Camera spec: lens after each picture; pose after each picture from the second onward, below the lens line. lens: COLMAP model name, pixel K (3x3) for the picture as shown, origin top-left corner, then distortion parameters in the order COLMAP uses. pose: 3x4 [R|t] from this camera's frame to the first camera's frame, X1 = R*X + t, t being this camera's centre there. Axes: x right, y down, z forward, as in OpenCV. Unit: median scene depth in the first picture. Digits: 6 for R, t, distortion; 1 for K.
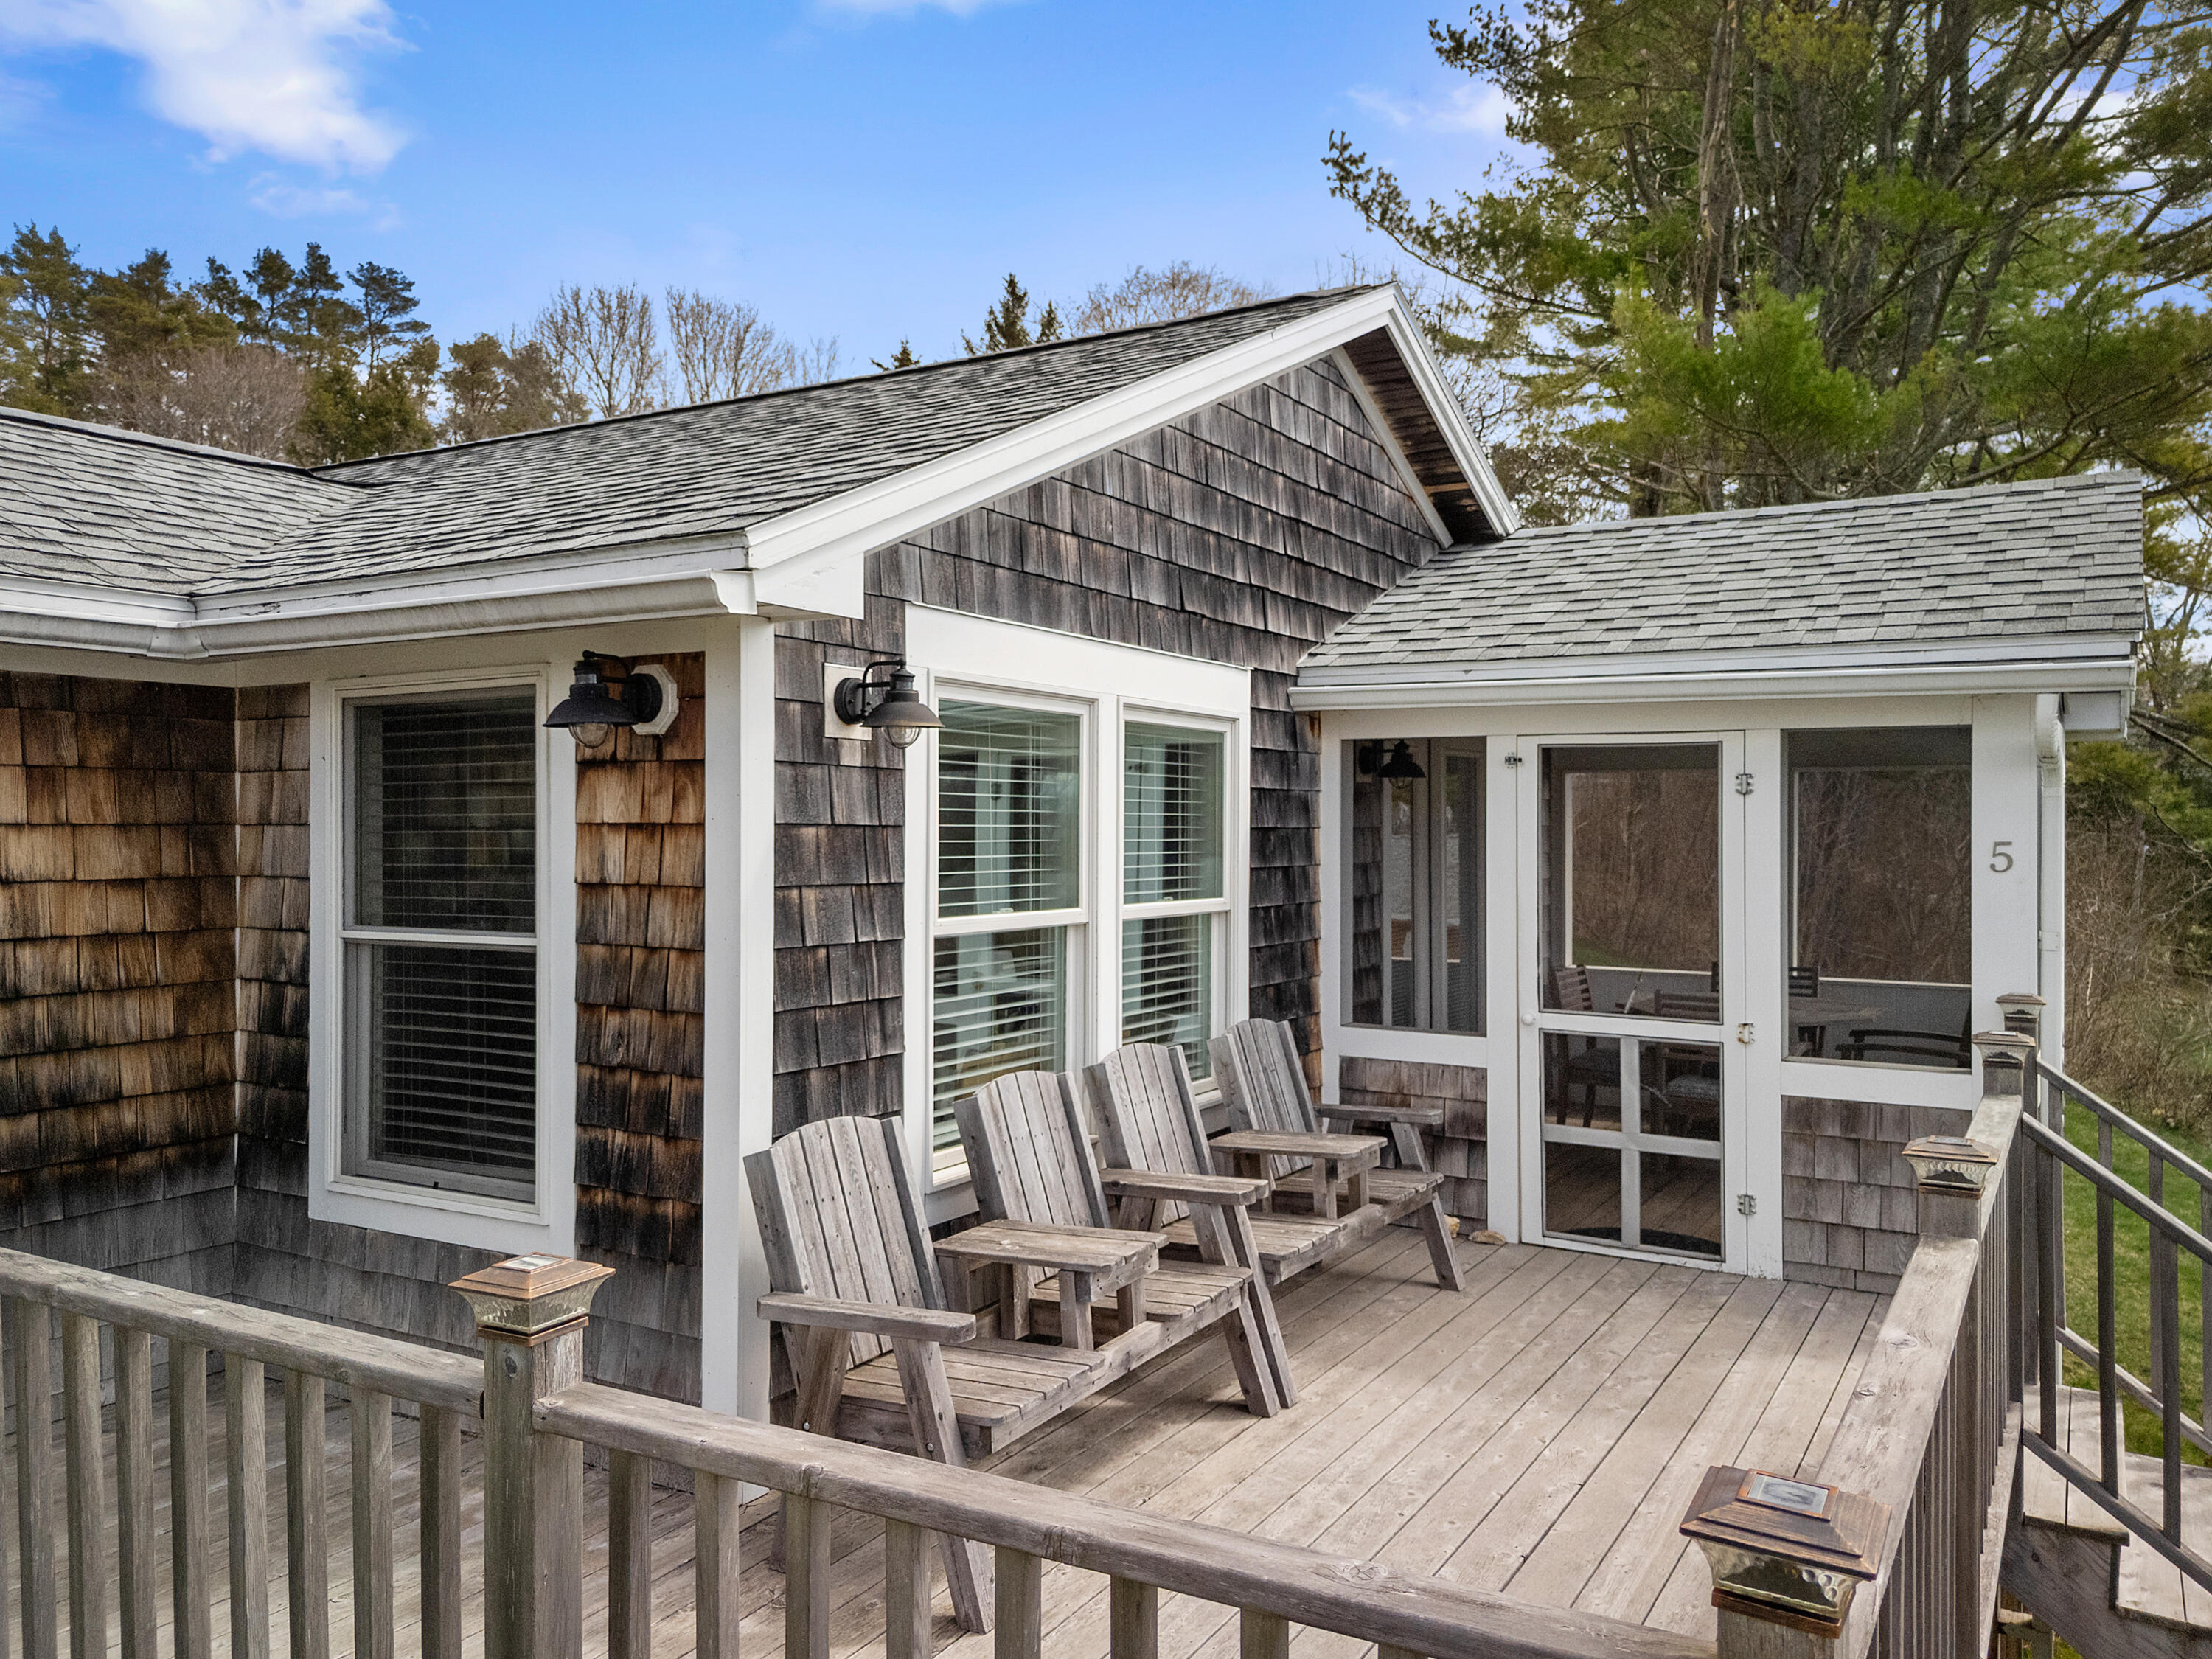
lens RADIAL K [[1653.8, 0, 1106.0], [0, 1653.8, 829.5], [0, 0, 1]] dist [0.066189, -0.051074]
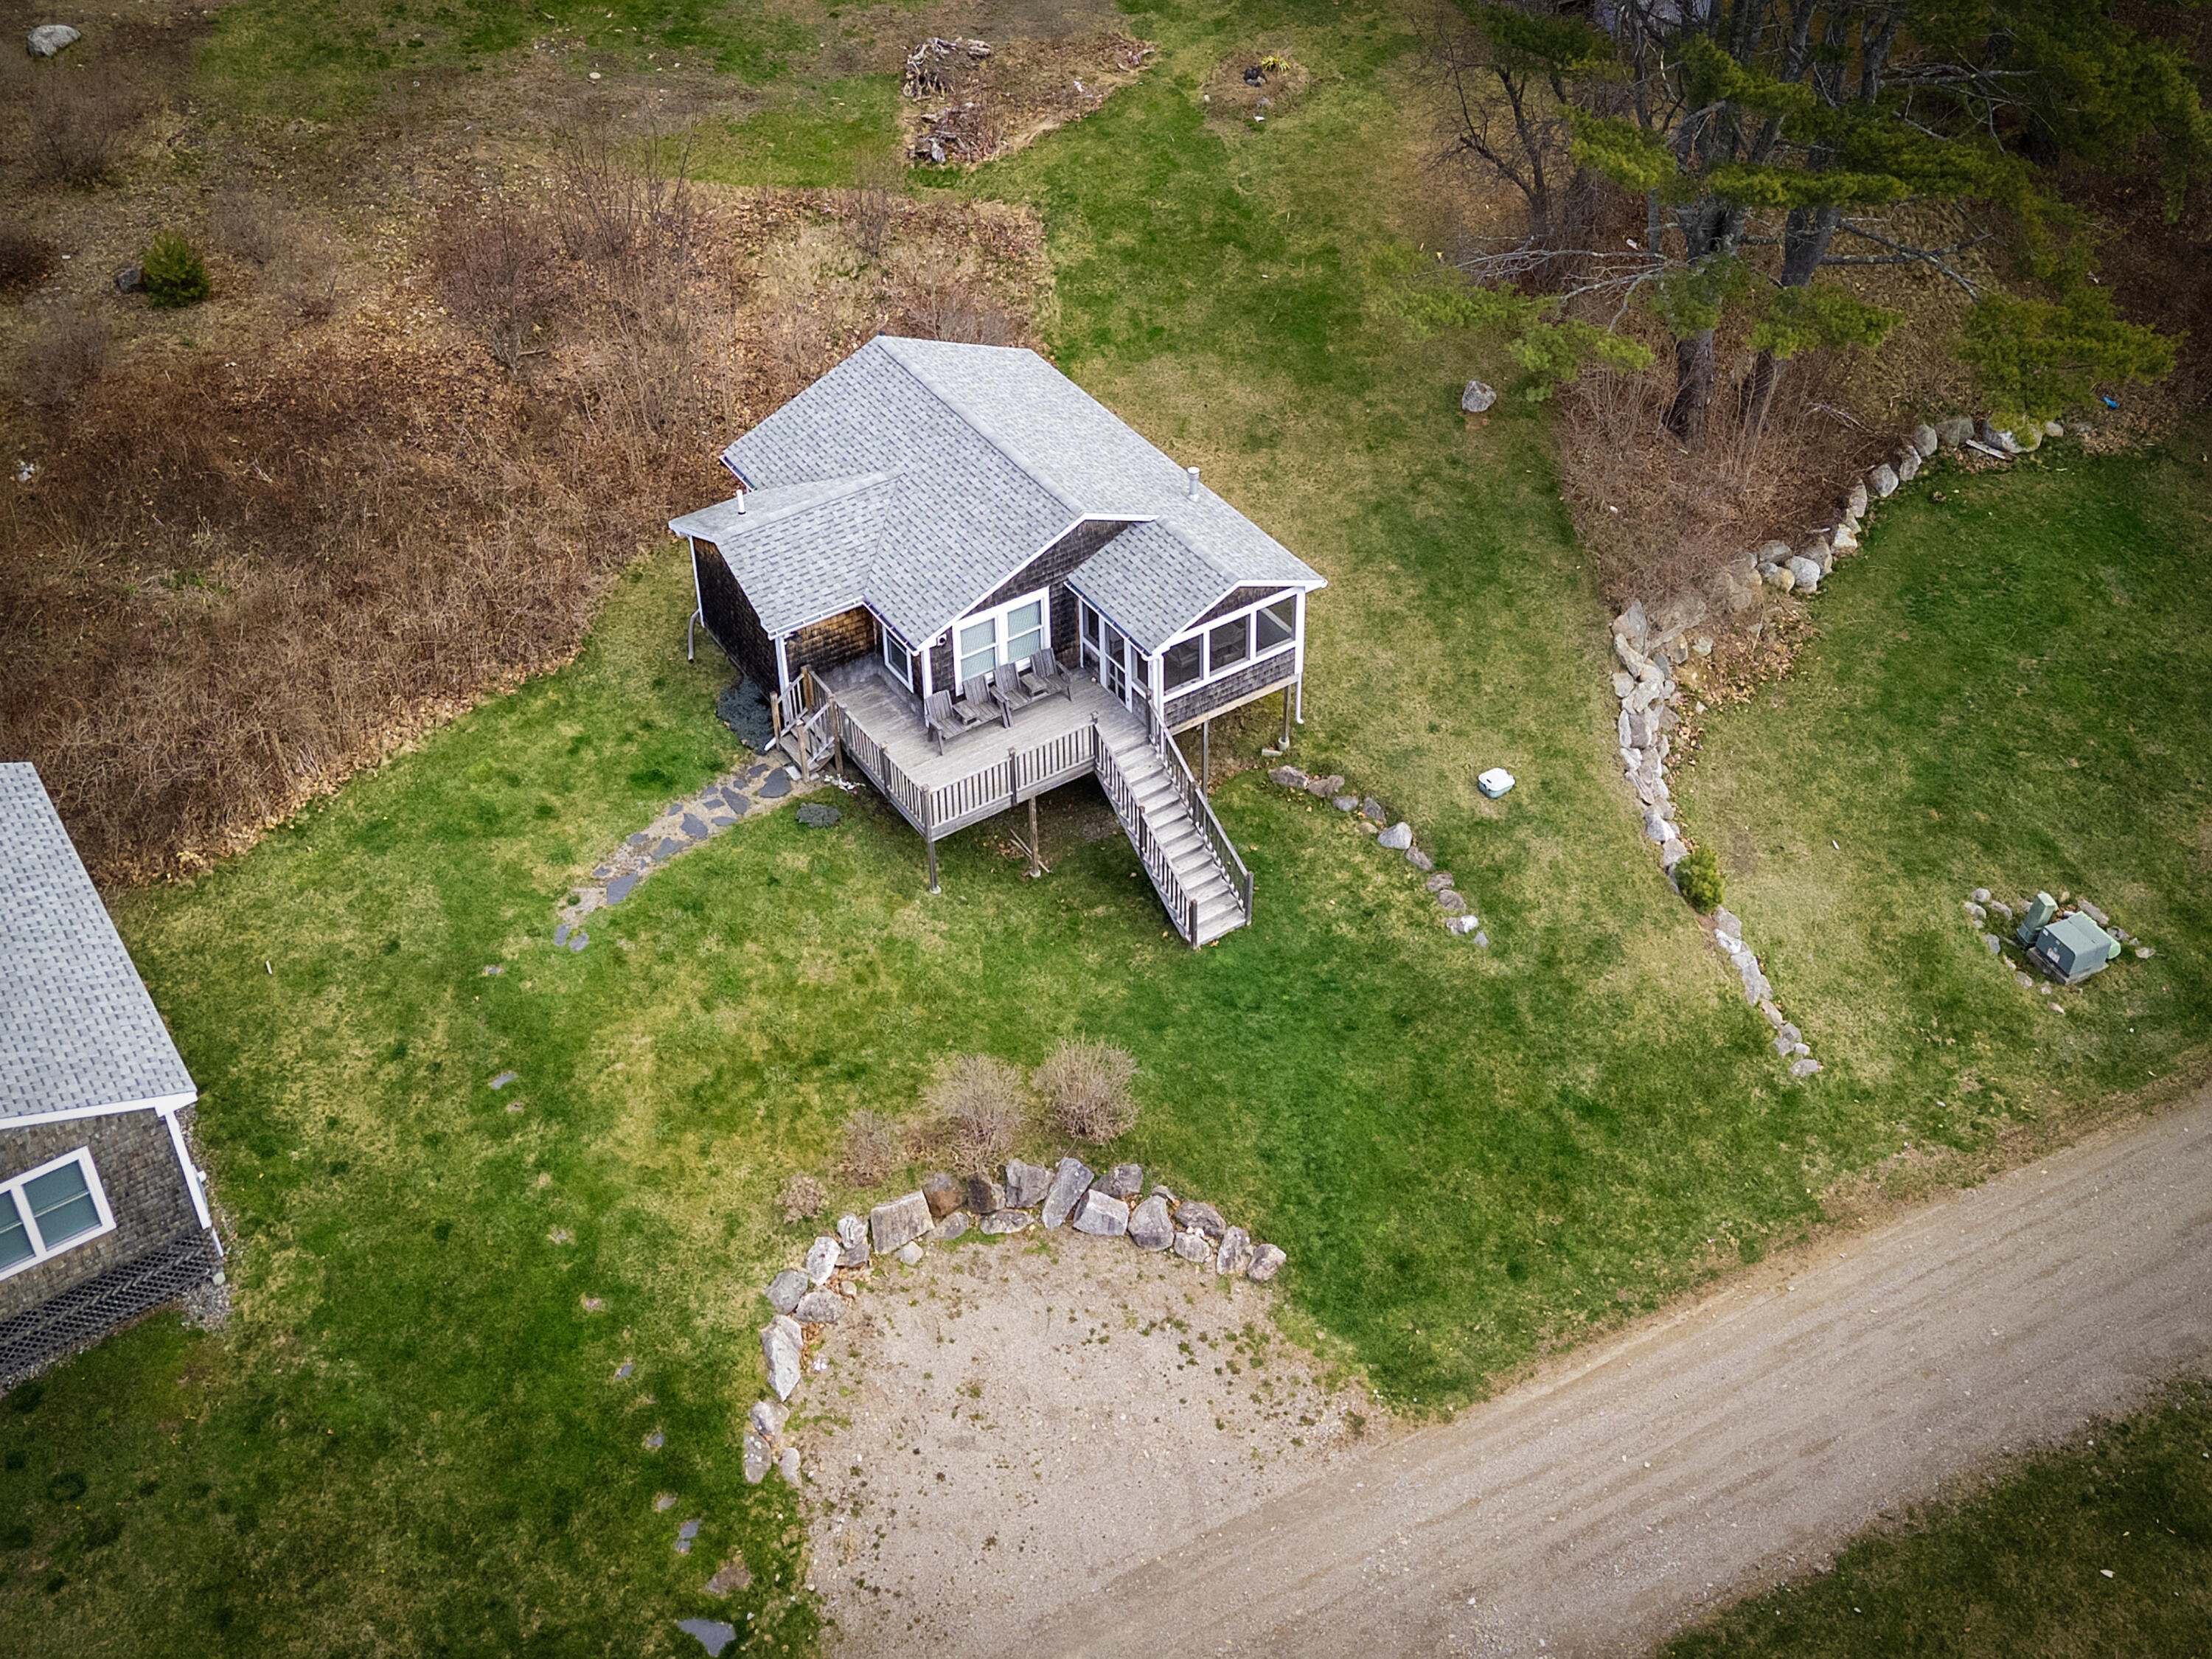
lens RADIAL K [[2446.7, 0, 1102.6], [0, 2446.7, 517.6], [0, 0, 1]] dist [0.126752, -0.008436]
pose [[0.901964, 0.230222, -0.365321, 3.085841], [0.013843, 0.830168, 0.557342, -4.688738], [0.431590, -0.507759, 0.745594, -4.631020]]
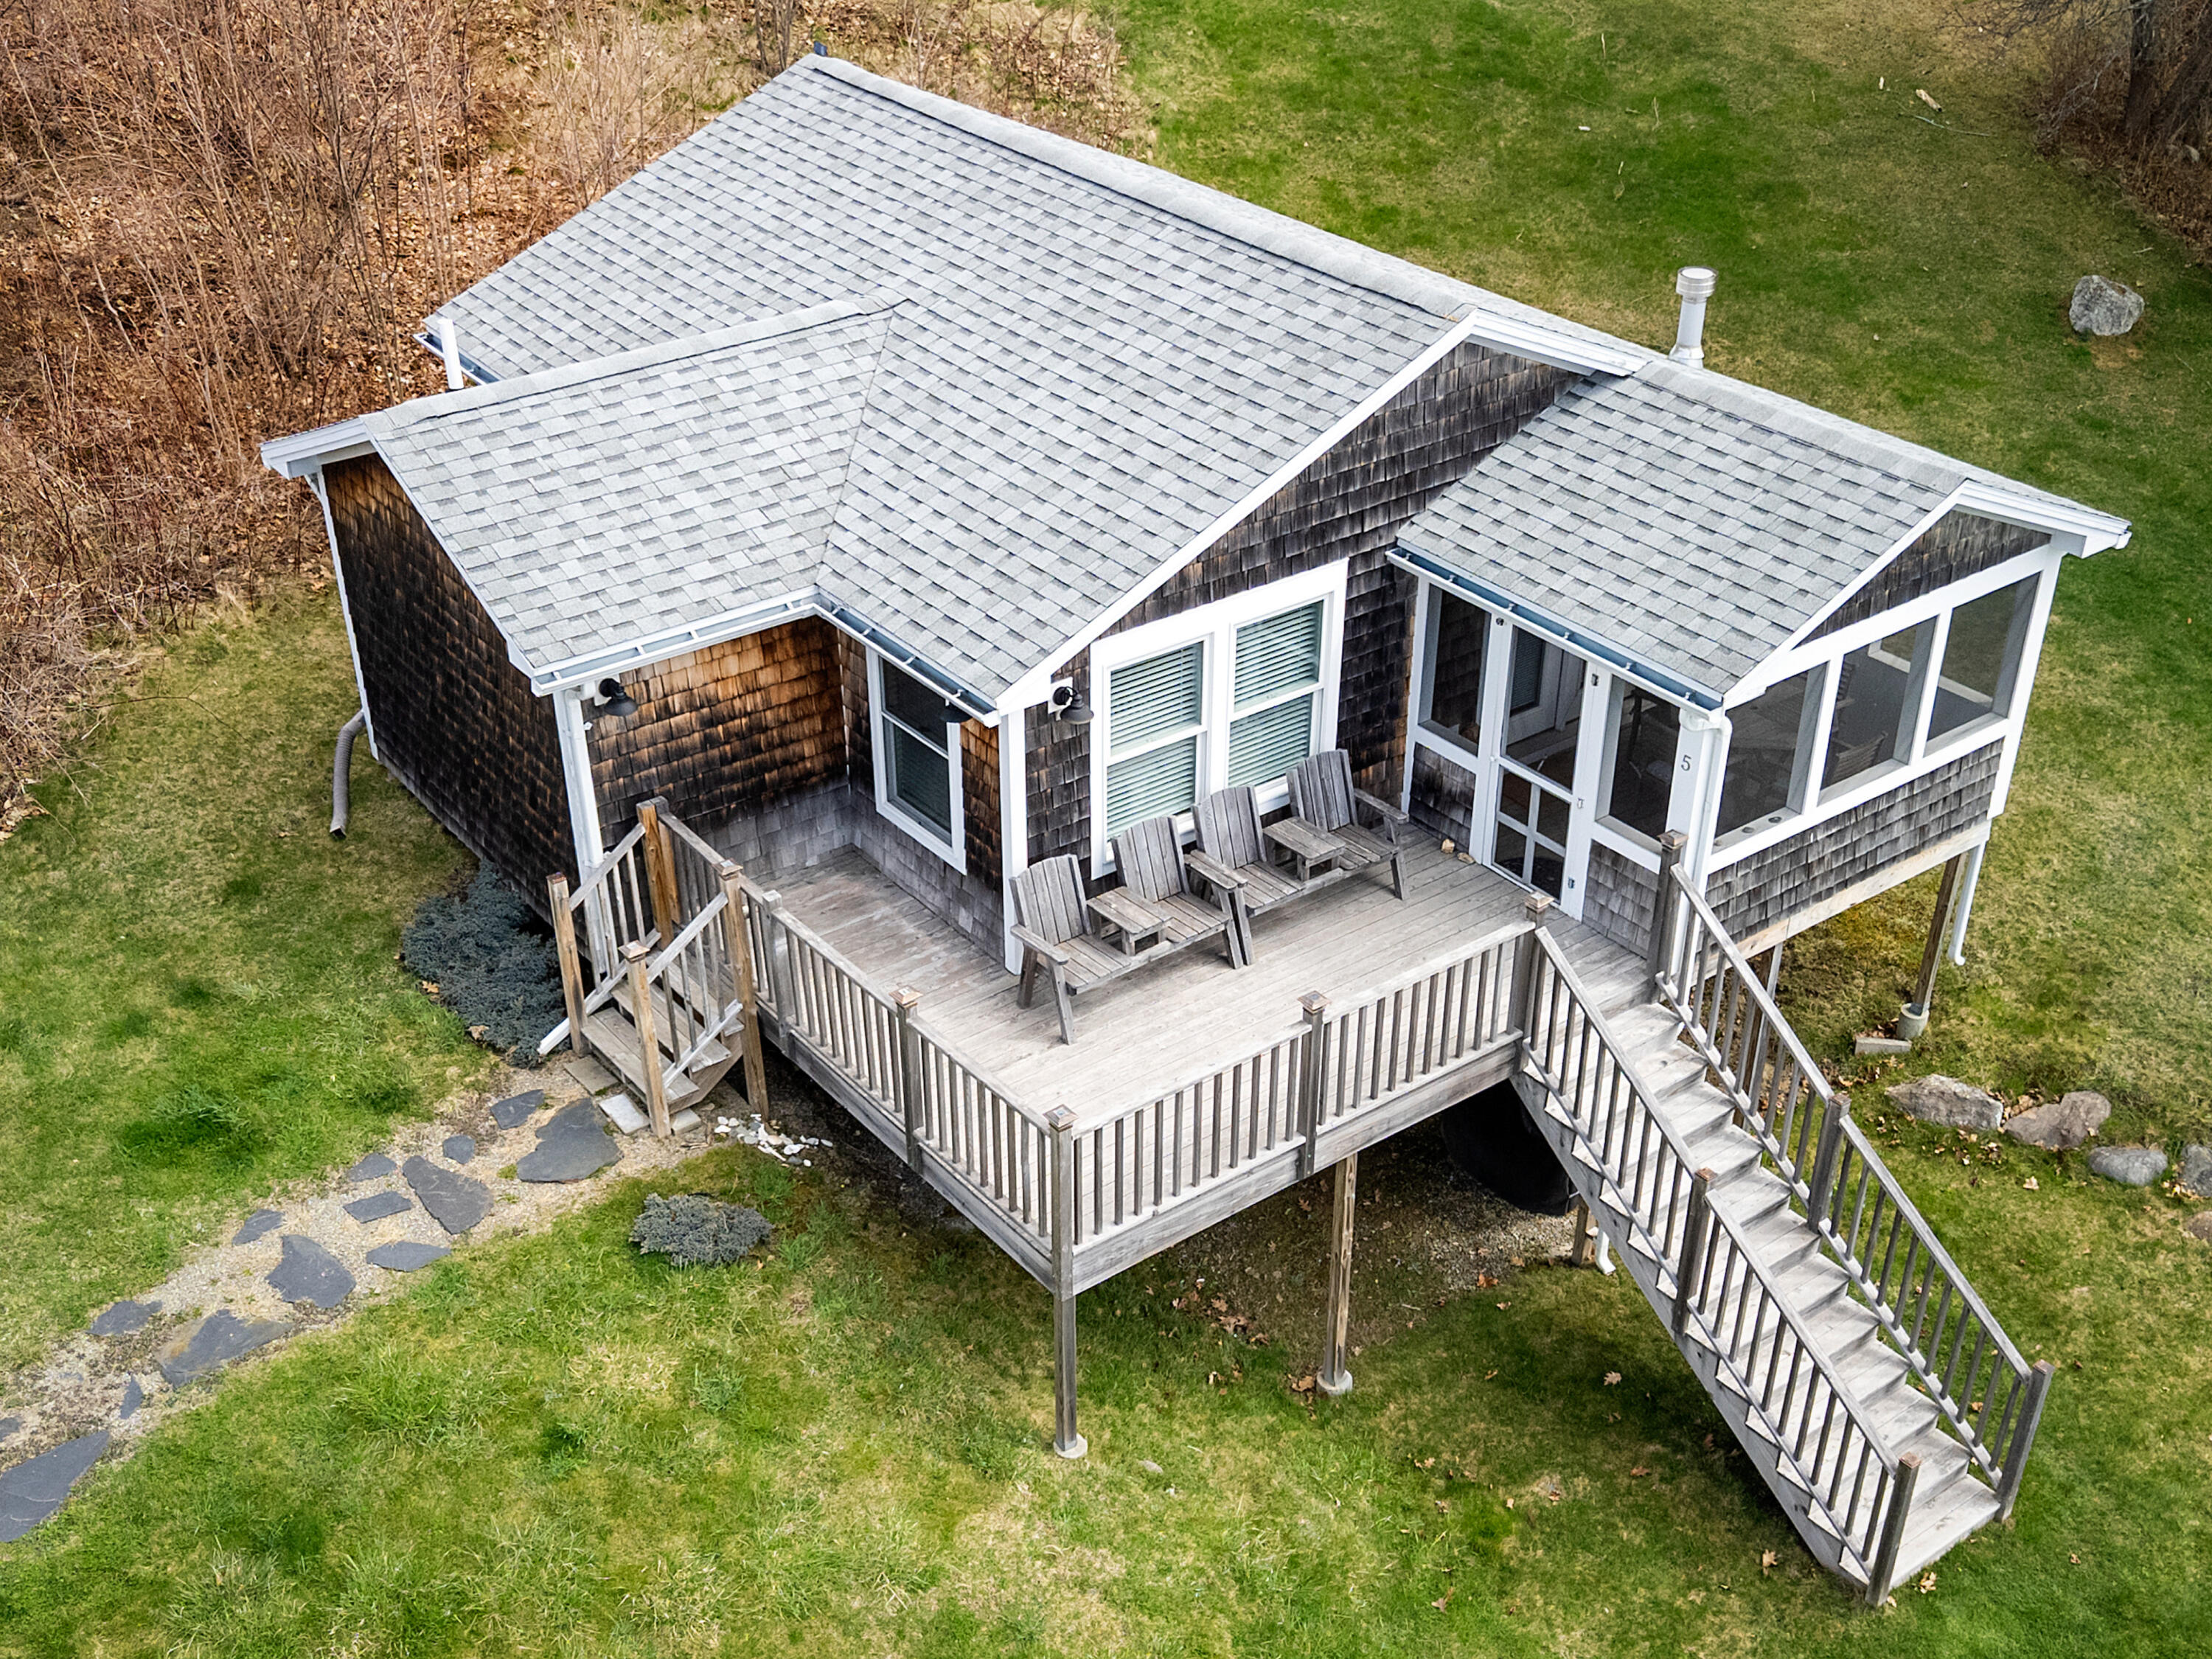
lens RADIAL K [[2455.1, 0, 1105.7], [0, 2455.1, 970.8], [0, 0, 1]] dist [0.162324, -0.489618]
pose [[0.927364, 0.205968, -0.312367, 0.802127], [0.001378, 0.832963, 0.553327, -1.250897], [0.374158, -0.513566, 0.772176, -1.408107]]
